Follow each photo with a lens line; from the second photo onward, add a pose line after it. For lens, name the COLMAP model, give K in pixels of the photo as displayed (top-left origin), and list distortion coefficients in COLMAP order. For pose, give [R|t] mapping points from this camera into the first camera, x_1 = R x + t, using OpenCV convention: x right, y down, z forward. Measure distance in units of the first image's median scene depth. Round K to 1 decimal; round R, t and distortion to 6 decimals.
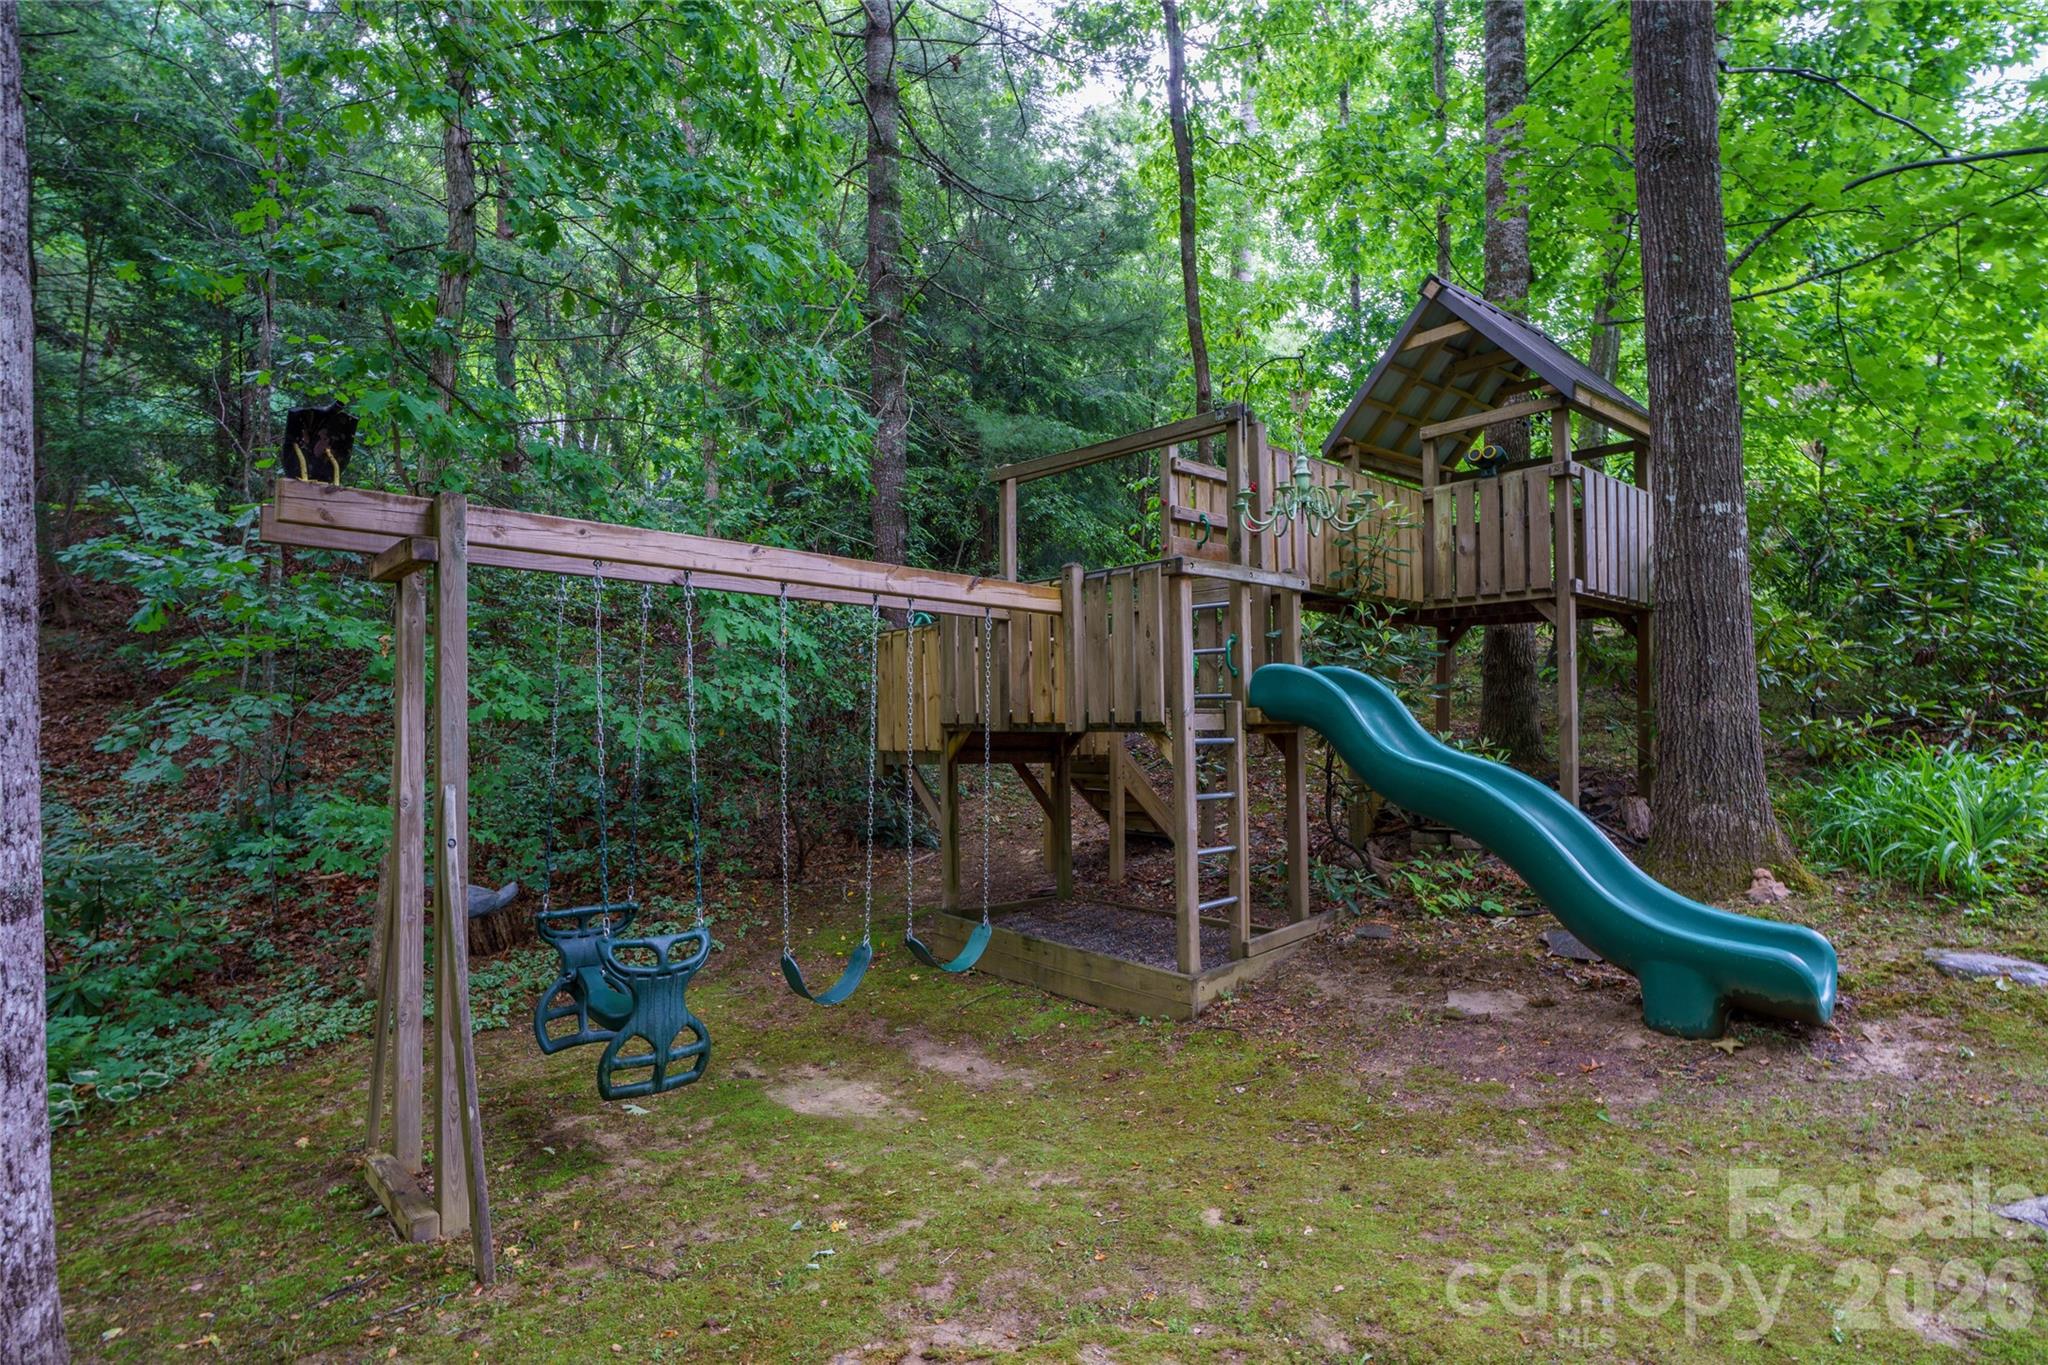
lens RADIAL K [[1024.1, 0, 1026.8], [0, 1024.1, 685.8], [0, 0, 1]] dist [-0.028783, -0.000365]
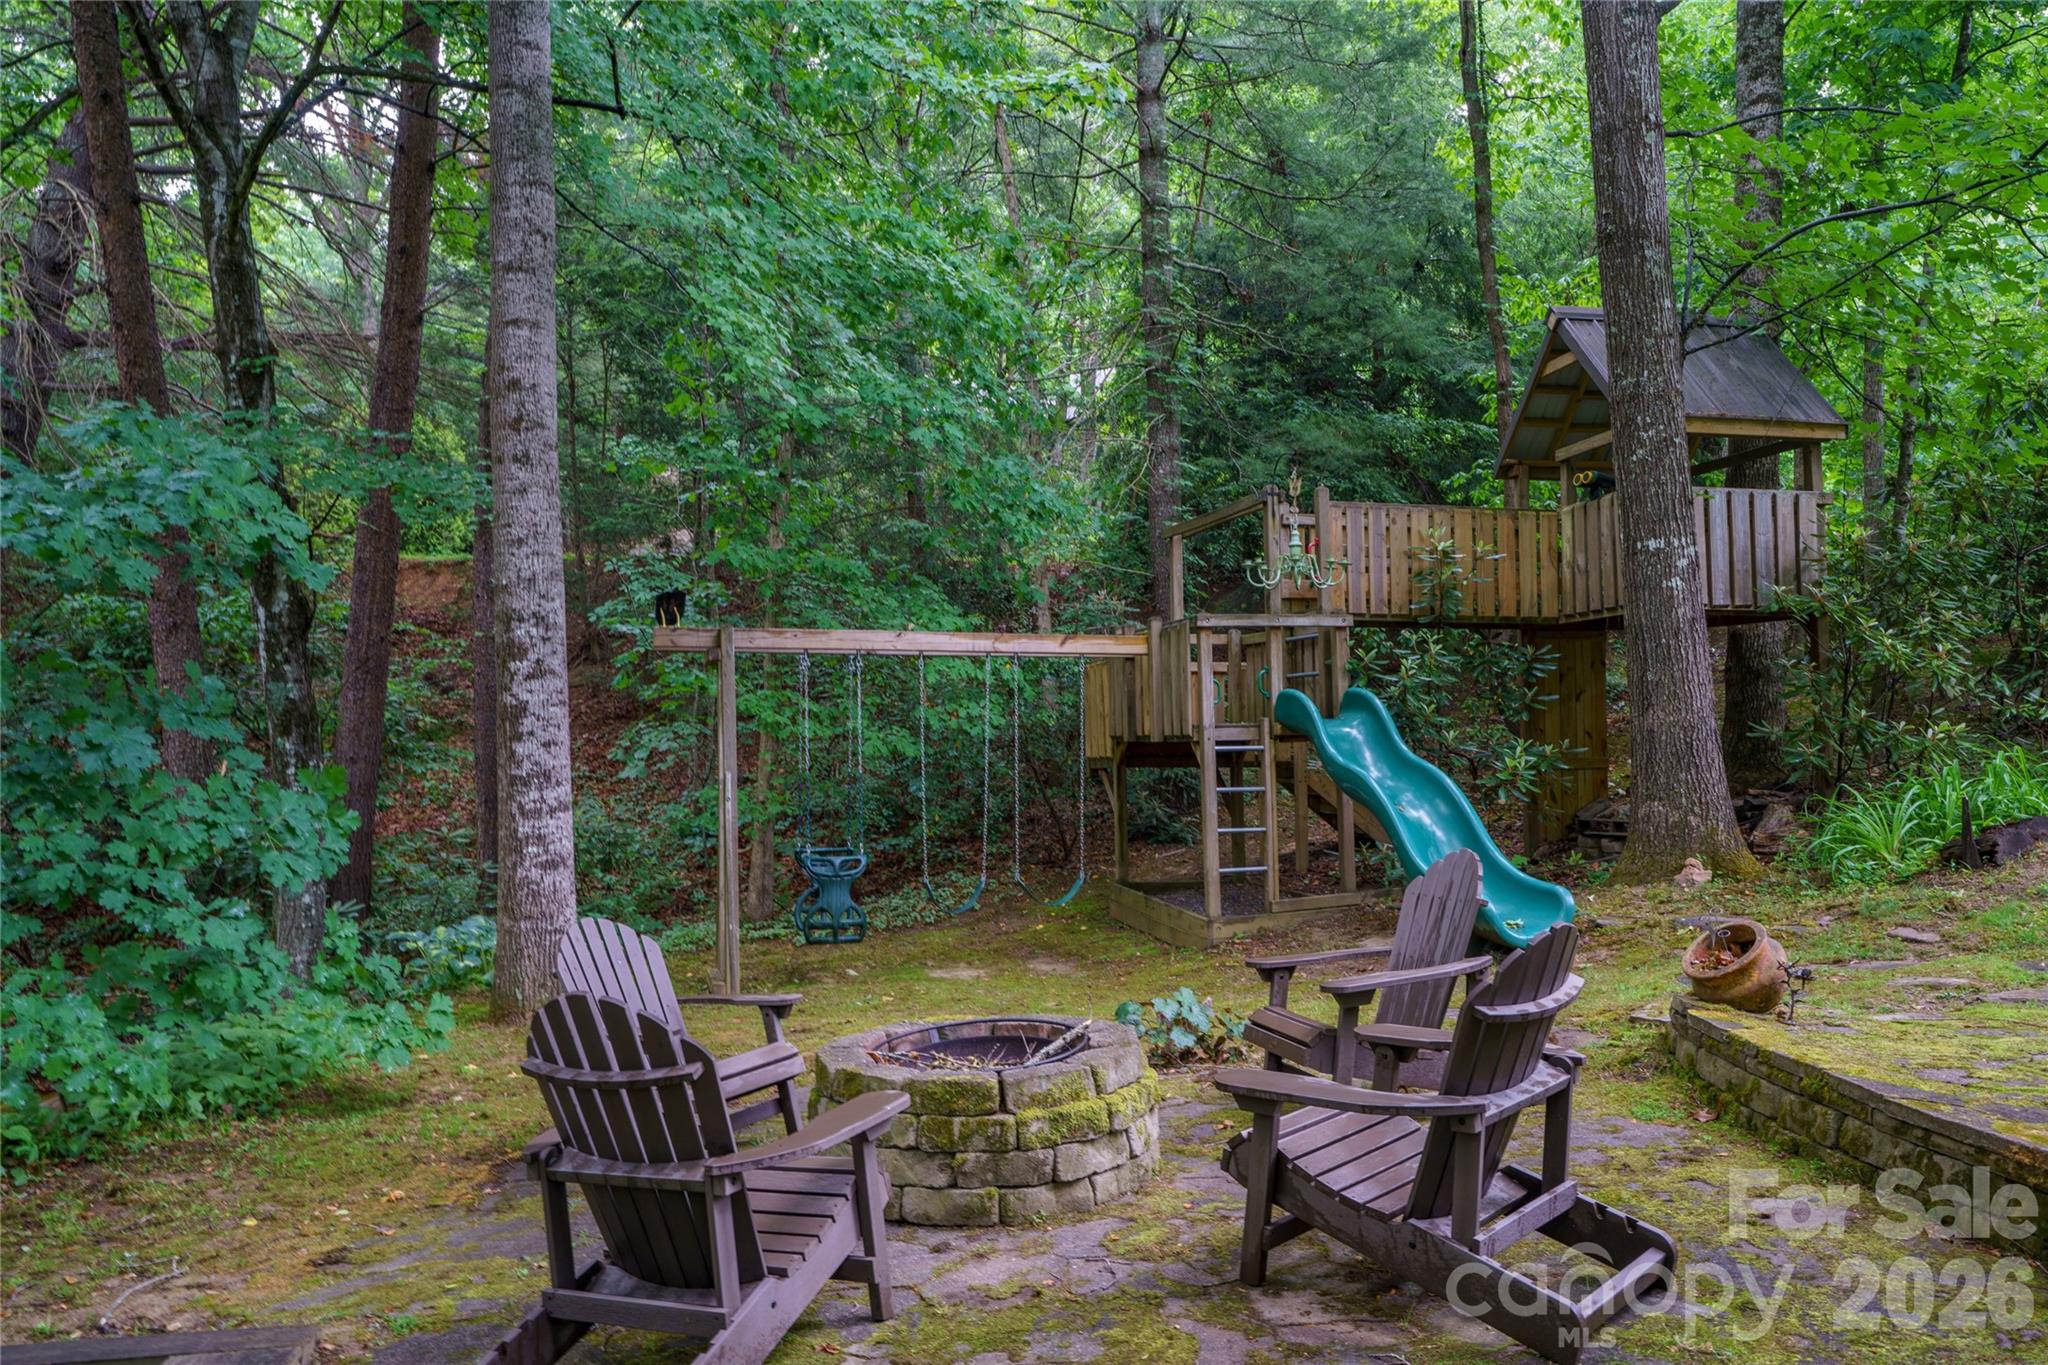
lens RADIAL K [[1486.2, 0, 1022.6], [0, 1486.2, 689.6], [0, 0, 1]] dist [-0.002612, 0.001569]
pose [[0.877726, -0.022378, -0.478640, 0.848013], [0.025013, 0.999687, -0.000870, -0.027021], [0.478509, -0.011208, 0.878011, -0.818674]]
